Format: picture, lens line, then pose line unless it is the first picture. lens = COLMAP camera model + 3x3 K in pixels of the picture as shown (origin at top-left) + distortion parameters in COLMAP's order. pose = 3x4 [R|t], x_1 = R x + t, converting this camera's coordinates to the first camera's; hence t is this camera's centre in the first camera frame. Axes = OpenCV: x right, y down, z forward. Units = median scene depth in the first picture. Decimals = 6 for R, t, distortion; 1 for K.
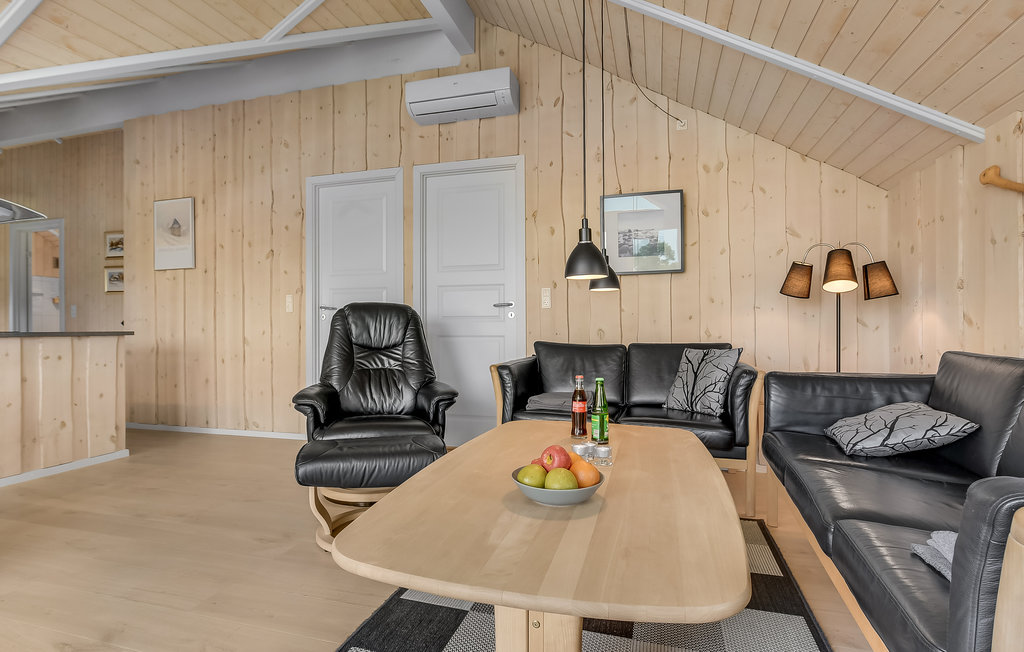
lens RADIAL K [[514.0, 0, 512.0], [0, 514.0, 326.0], [0, 0, 1]] dist [-0.010307, -0.000697]
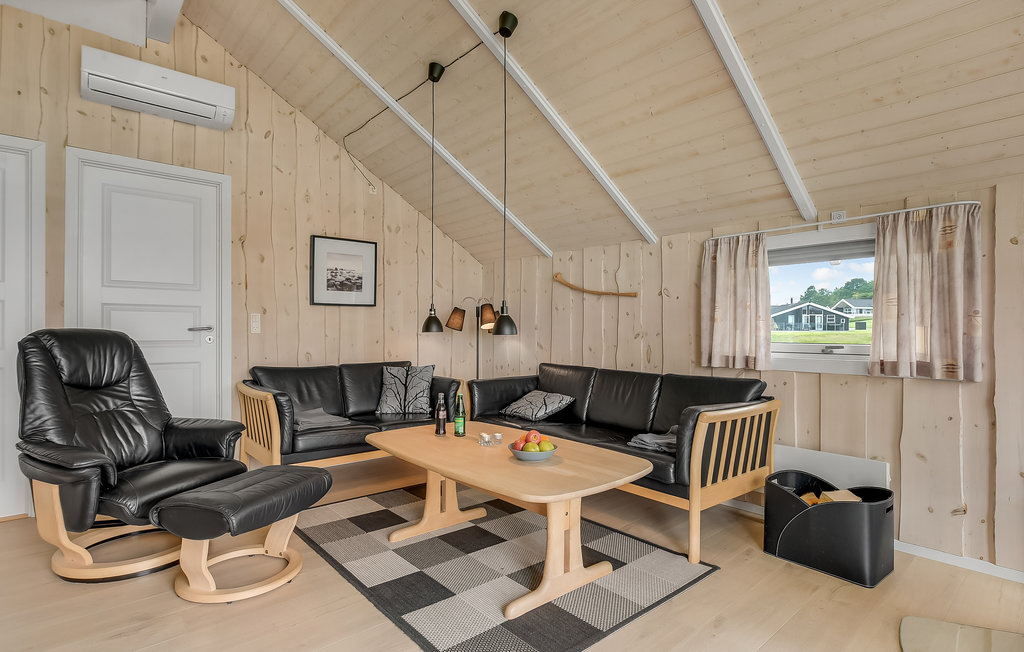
lens RADIAL K [[513.7, 0, 509.8], [0, 513.7, 327.5], [0, 0, 1]] dist [0.010606, -0.000907]
pose [[0.543653, 0.010249, 0.839248, -0.593555], [-0.008346, 0.999942, -0.006805, -0.049474], [-0.839269, -0.003305, 0.543707, 0.022141]]
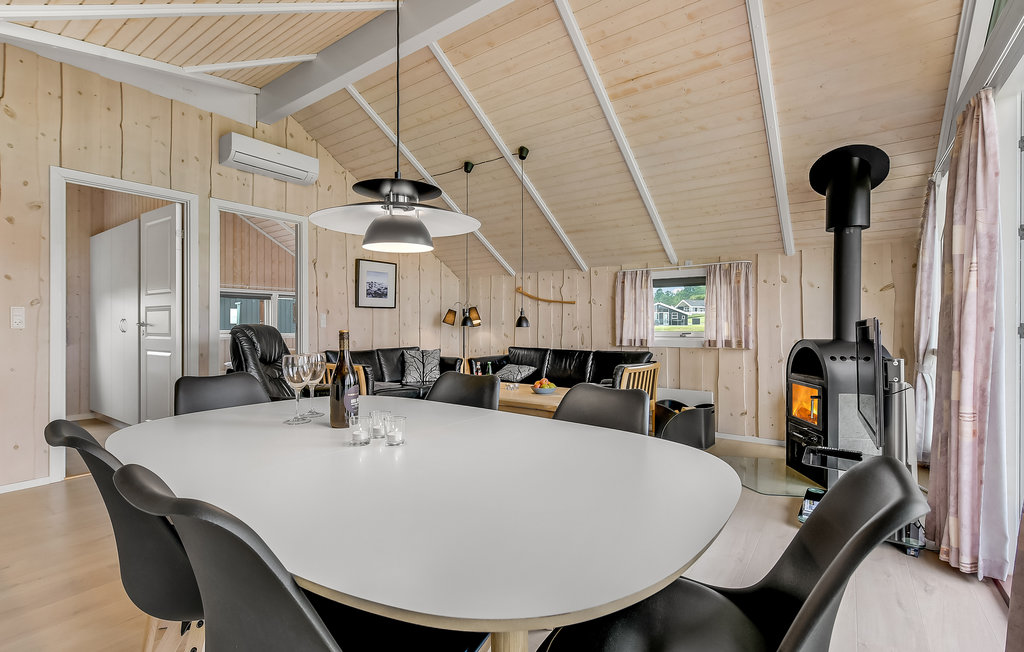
lens RADIAL K [[472.3, 0, 508.8], [0, 472.3, 321.3], [0, 0, 1]] dist [0.045172, 0.000081]
pose [[0.345165, 0.013036, 0.938452, -1.168540], [-0.004646, 0.999915, -0.012181, -0.043619], [-0.938531, -0.000155, 0.345196, 0.044820]]
